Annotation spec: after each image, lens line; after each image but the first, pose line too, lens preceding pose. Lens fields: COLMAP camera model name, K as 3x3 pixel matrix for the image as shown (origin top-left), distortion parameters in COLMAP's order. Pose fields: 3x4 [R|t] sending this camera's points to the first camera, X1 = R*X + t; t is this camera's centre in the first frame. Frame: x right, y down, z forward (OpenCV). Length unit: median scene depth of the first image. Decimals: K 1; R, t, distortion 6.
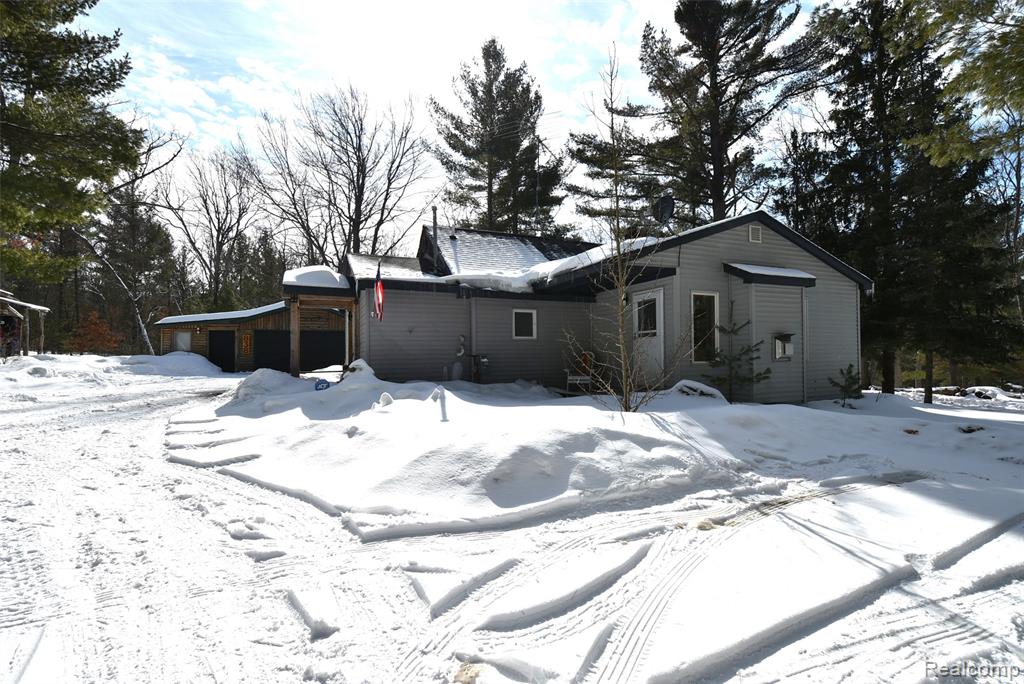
lens RADIAL K [[477.0, 0, 524.6], [0, 477.0, 347.9], [0, 0, 1]] dist [0.002477, -0.015758]
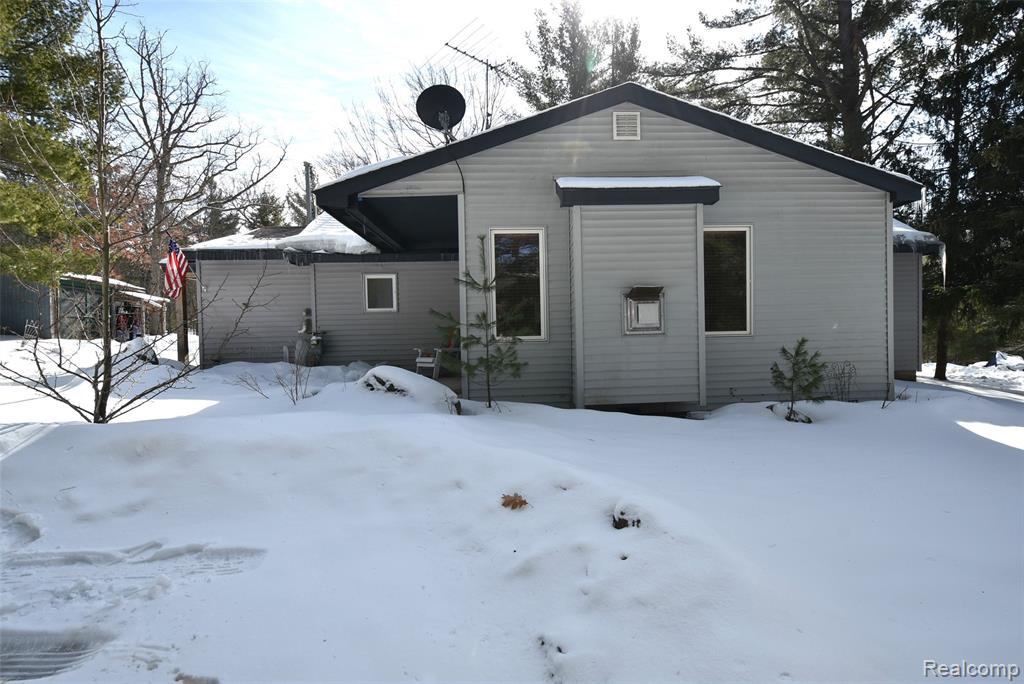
lens RADIAL K [[477.0, 0, 524.6], [0, 477.0, 347.9], [0, 0, 1]] dist [0.002477, -0.015758]
pose [[0.930720, -0.002802, -0.365722, 0.297124], [0.019466, 0.998933, 0.041886, 0.007920], [0.365214, -0.046103, 0.929781, 0.190659]]
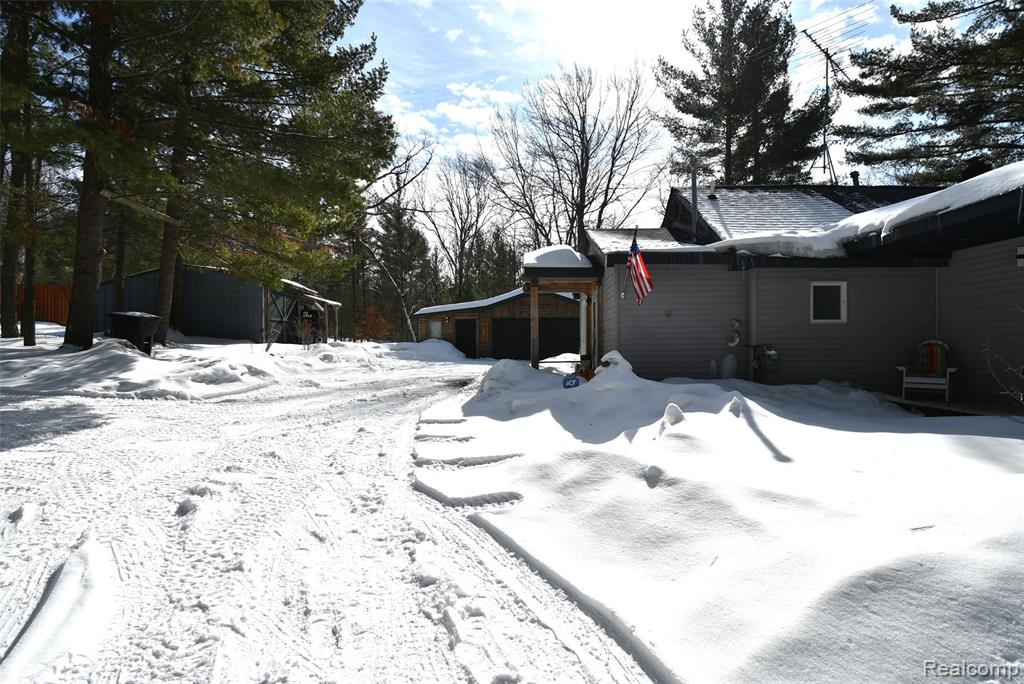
lens RADIAL K [[477.0, 0, 524.6], [0, 477.0, 347.9], [0, 0, 1]] dist [0.002477, -0.015758]
pose [[0.904239, 0.007654, -0.426958, -0.060466], [0.005186, 0.999569, 0.028903, -0.002494], [0.426995, -0.028349, 0.903809, 0.090242]]
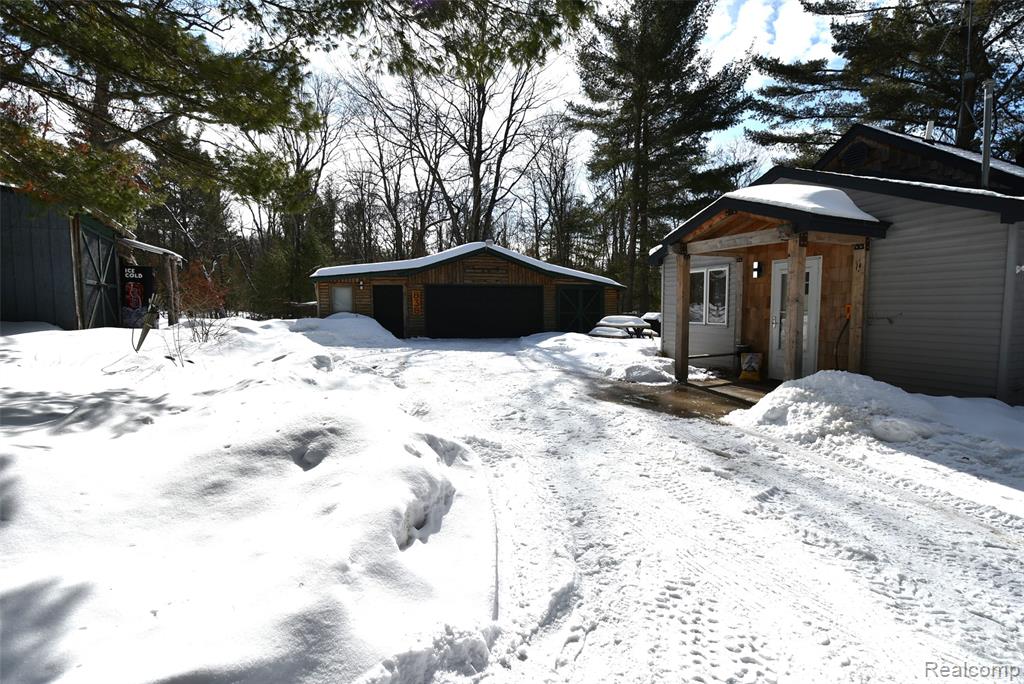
lens RADIAL K [[477.0, 0, 524.6], [0, 477.0, 347.9], [0, 0, 1]] dist [0.002477, -0.015758]
pose [[0.999846, 0.001771, -0.017483, -0.445327], [0.000019, 0.994801, 0.101836, -0.015196], [0.017573, -0.101821, 0.994648, 0.231294]]
